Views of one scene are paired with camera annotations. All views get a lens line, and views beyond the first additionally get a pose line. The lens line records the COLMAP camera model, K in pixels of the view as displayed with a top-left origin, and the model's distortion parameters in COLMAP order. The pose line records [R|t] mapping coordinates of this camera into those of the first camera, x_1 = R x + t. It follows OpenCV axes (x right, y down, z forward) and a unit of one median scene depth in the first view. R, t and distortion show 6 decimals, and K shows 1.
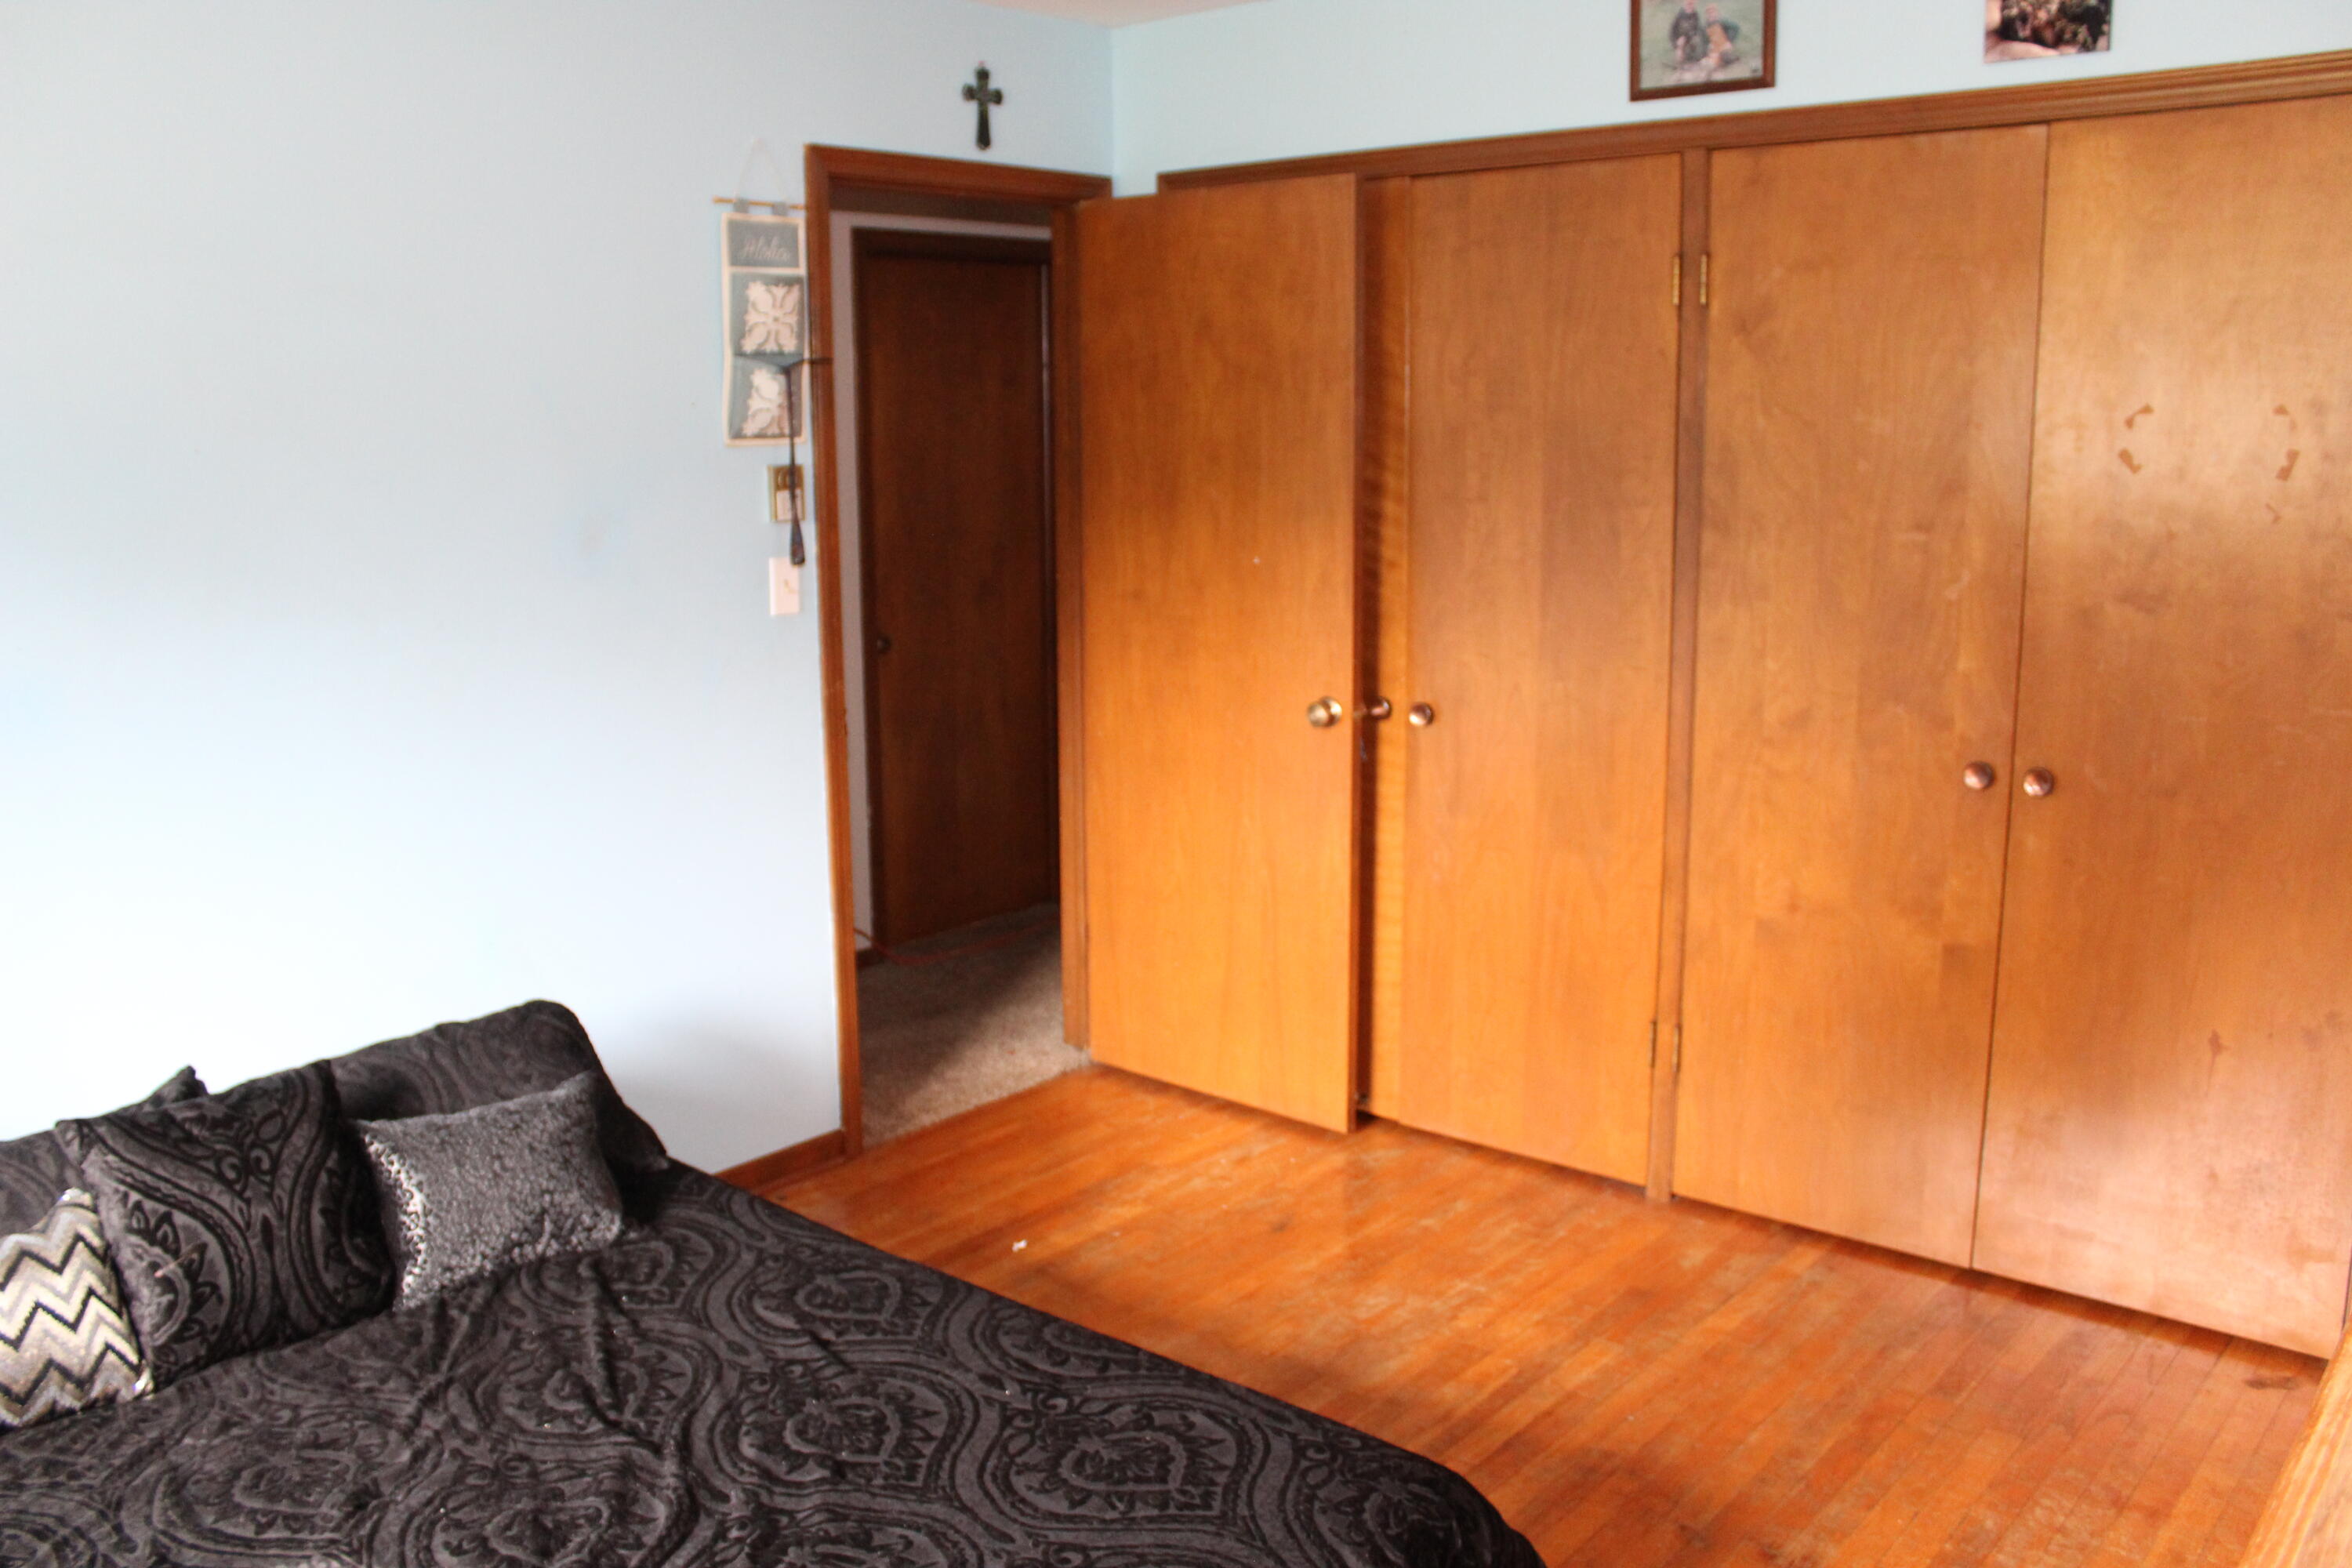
lens RADIAL K [[1977.9, 0, 1168.9], [0, 1977.9, 776.4], [0, 0, 1]] dist [-0.162325, 0.145910]
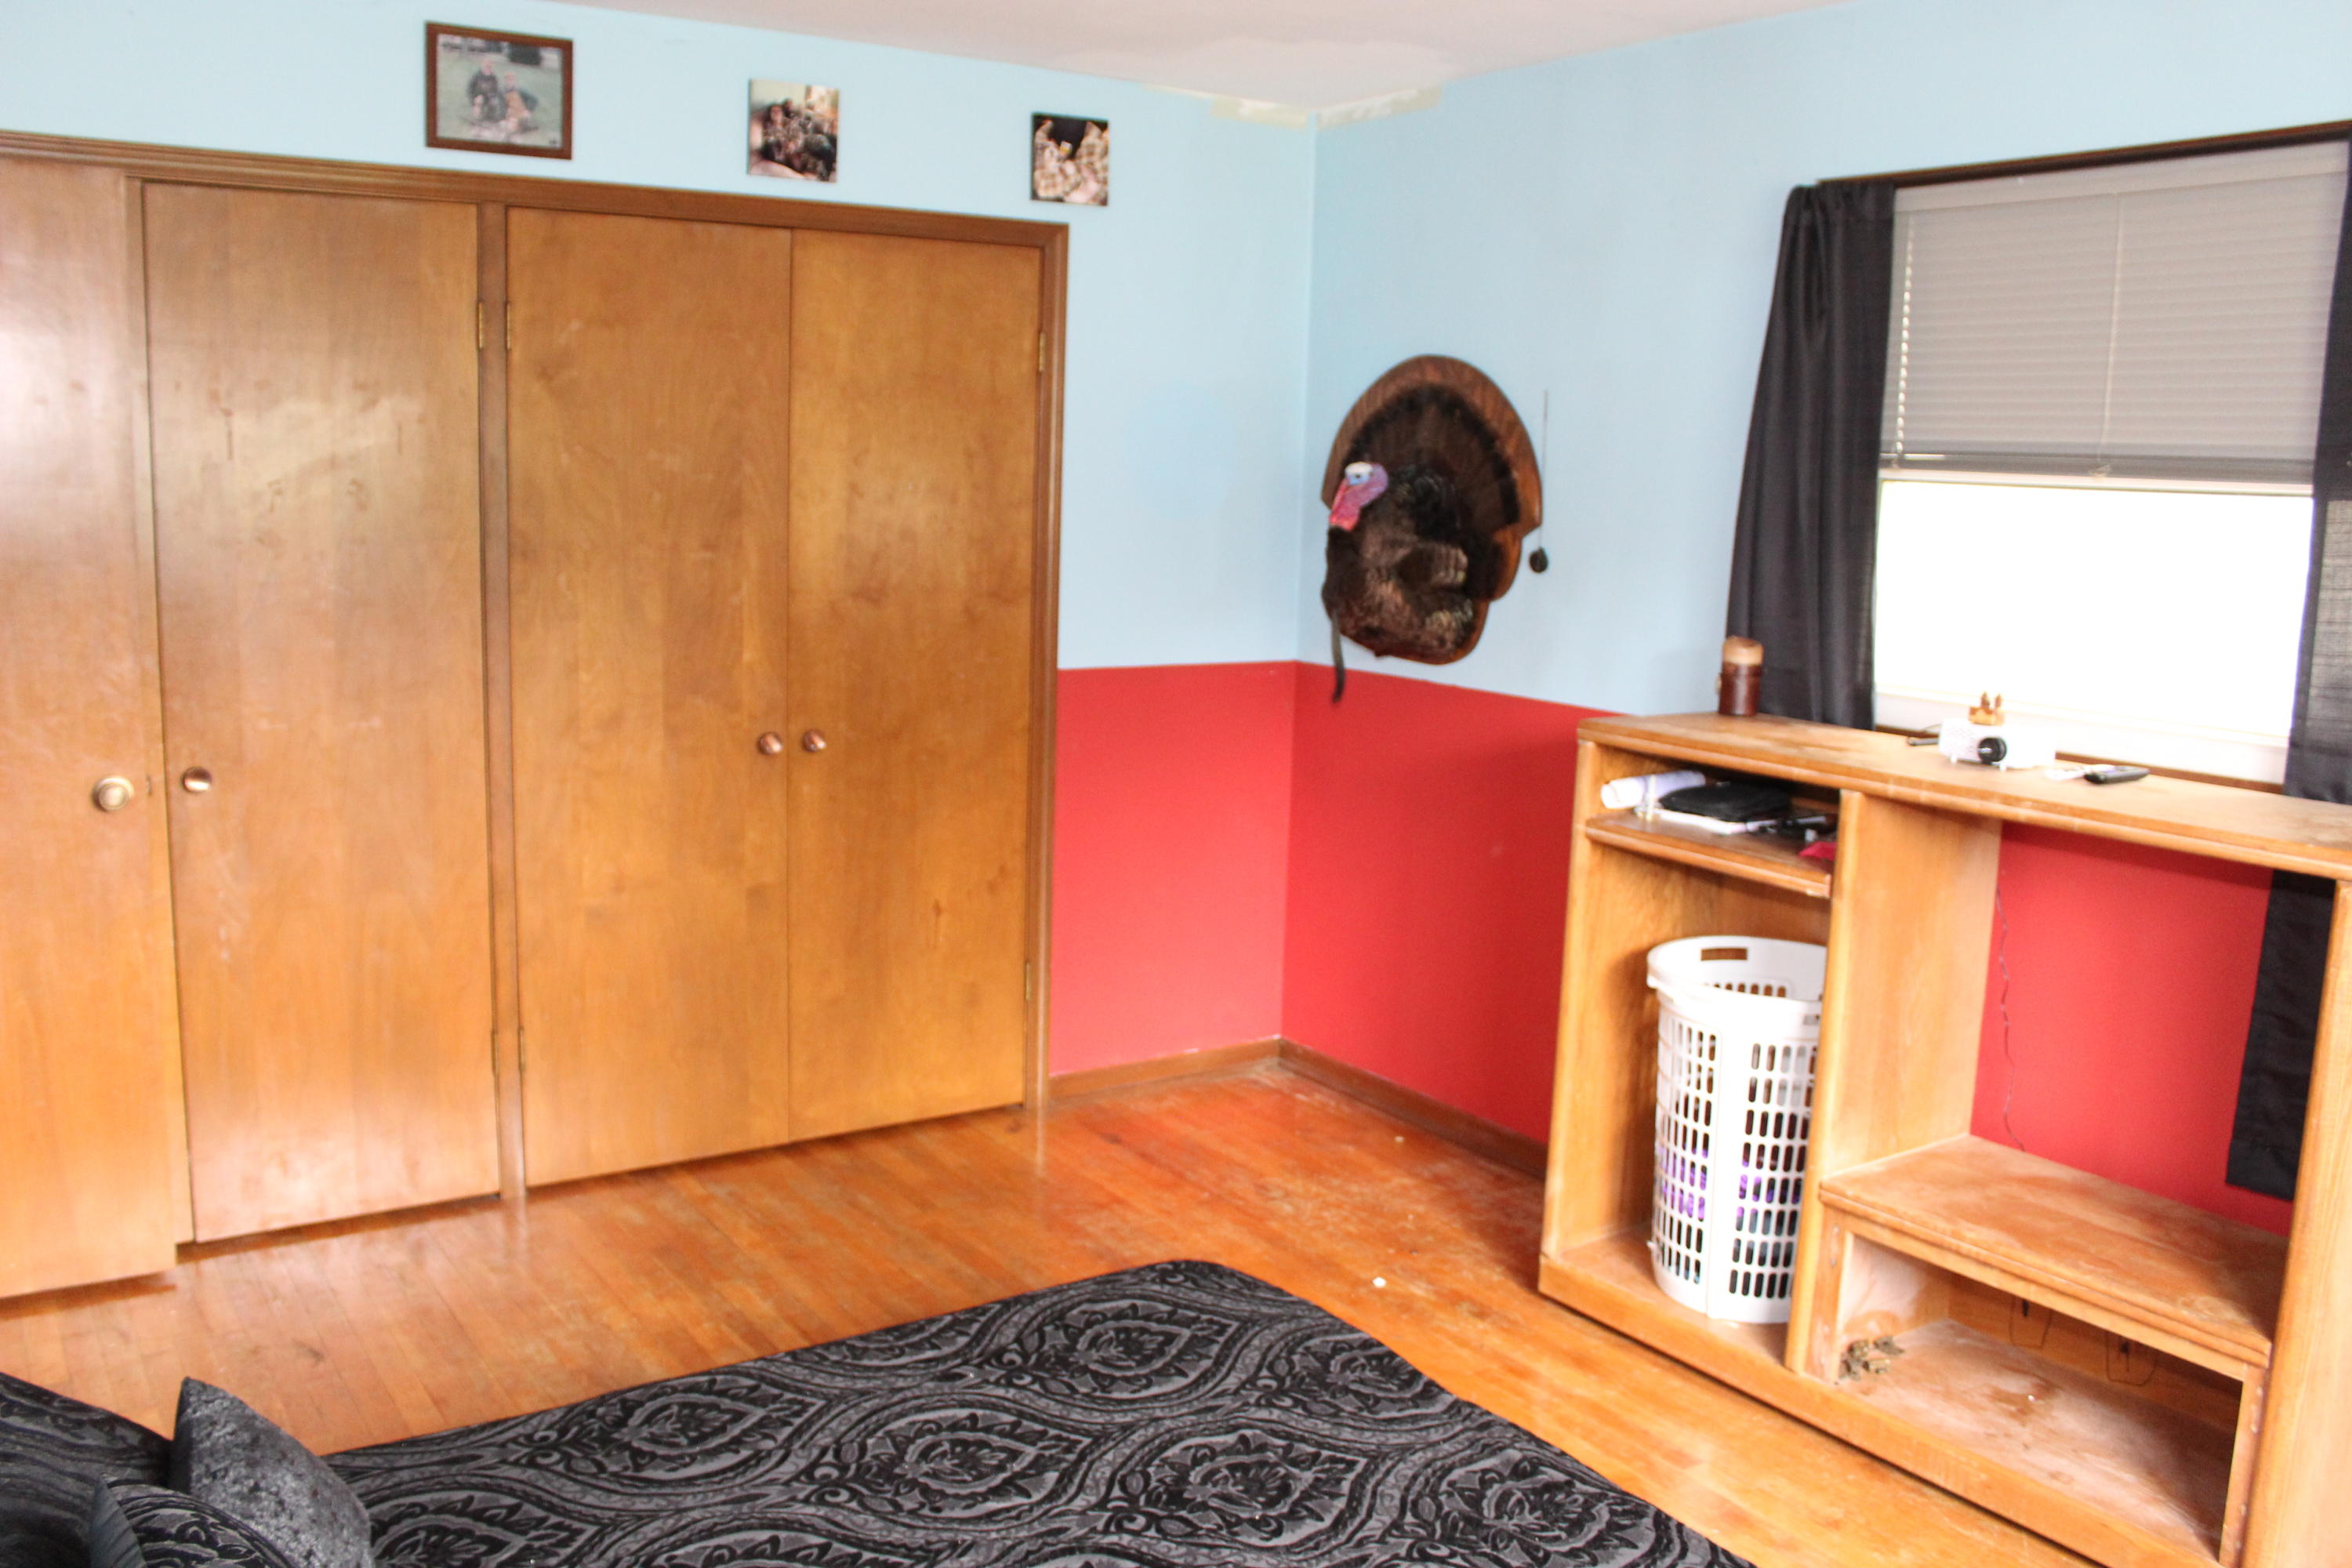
lens RADIAL K [[1977.9, 0, 1168.9], [0, 1977.9, 776.4], [0, 0, 1]] dist [-0.162325, 0.145910]
pose [[0.265968, -0.131079, 0.955028, -0.697459], [0.147734, 0.984551, 0.093988, -0.058761], [-0.952594, 0.116093, 0.281224, 0.388238]]
